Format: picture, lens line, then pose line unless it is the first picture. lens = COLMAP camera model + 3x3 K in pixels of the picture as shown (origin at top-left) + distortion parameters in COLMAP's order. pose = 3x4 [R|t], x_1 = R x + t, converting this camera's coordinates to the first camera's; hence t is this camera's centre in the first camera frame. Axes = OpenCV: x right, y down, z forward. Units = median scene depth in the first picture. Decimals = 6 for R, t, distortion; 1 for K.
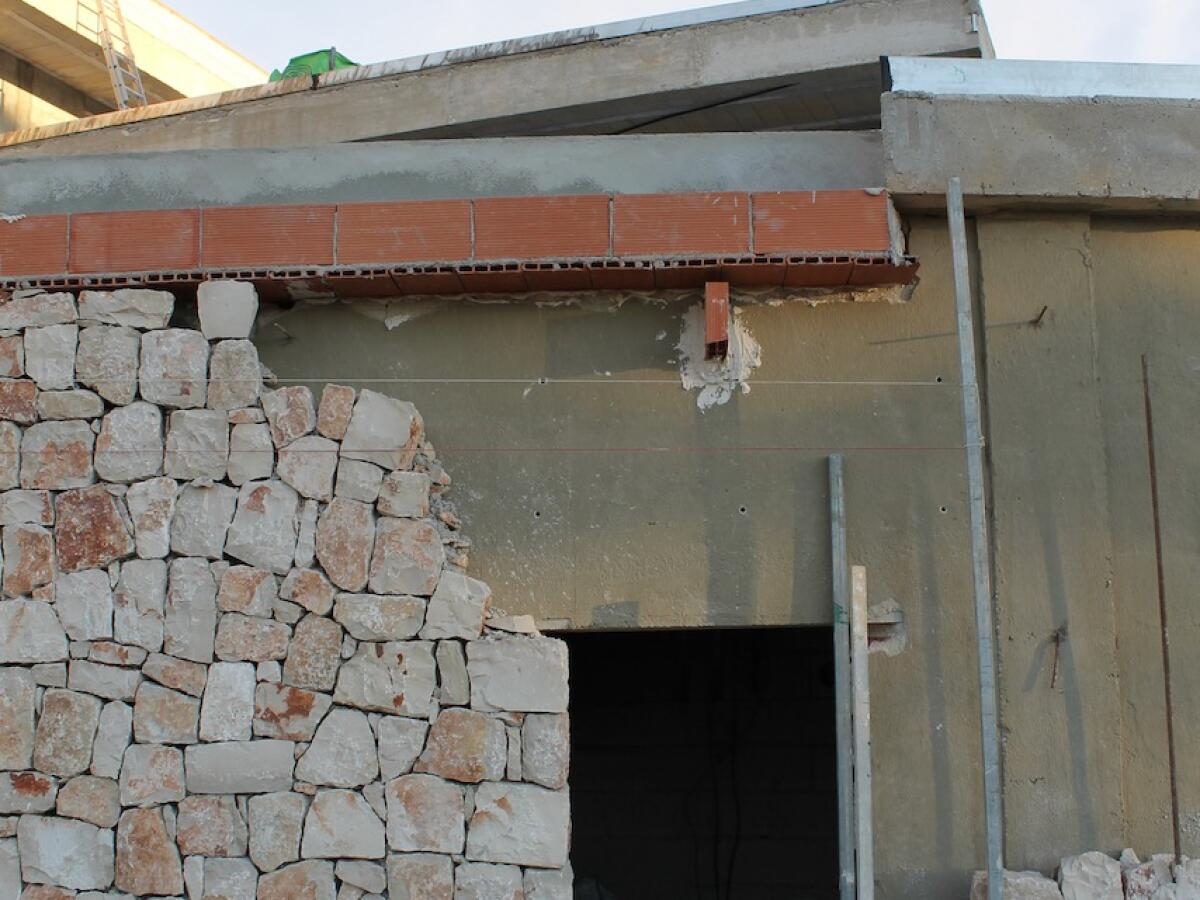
lens RADIAL K [[1528.1, 0, 600.0], [0, 1528.1, 450.0], [0, 0, 1]] dist [-0.154995, 0.016855]
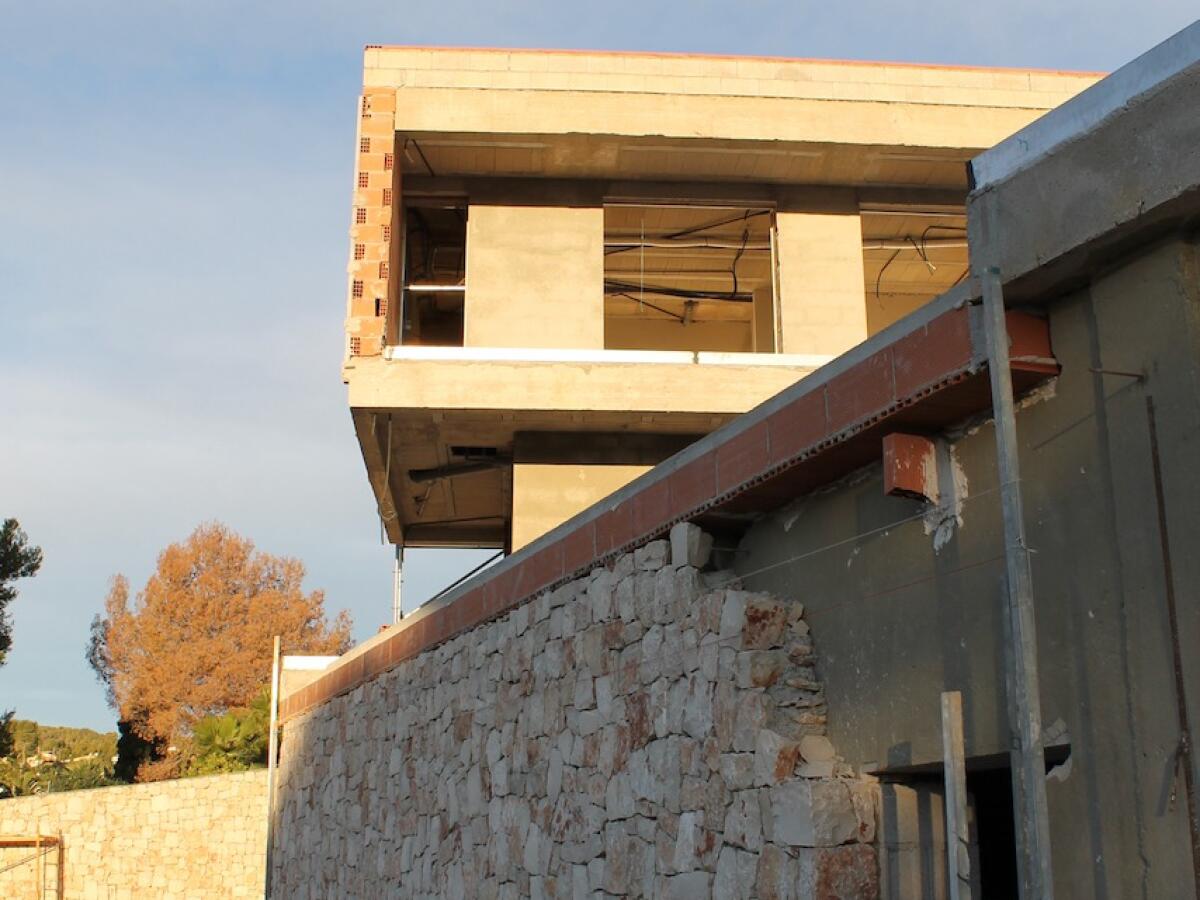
lens RADIAL K [[1528.1, 0, 600.0], [0, 1528.1, 450.0], [0, 0, 1]] dist [-0.154995, 0.016855]
pose [[0.400131, -0.238140, -0.884977, 0.931516], [0.130312, 0.970622, -0.202267, 0.088021], [0.907146, -0.034390, 0.419408, 0.374562]]
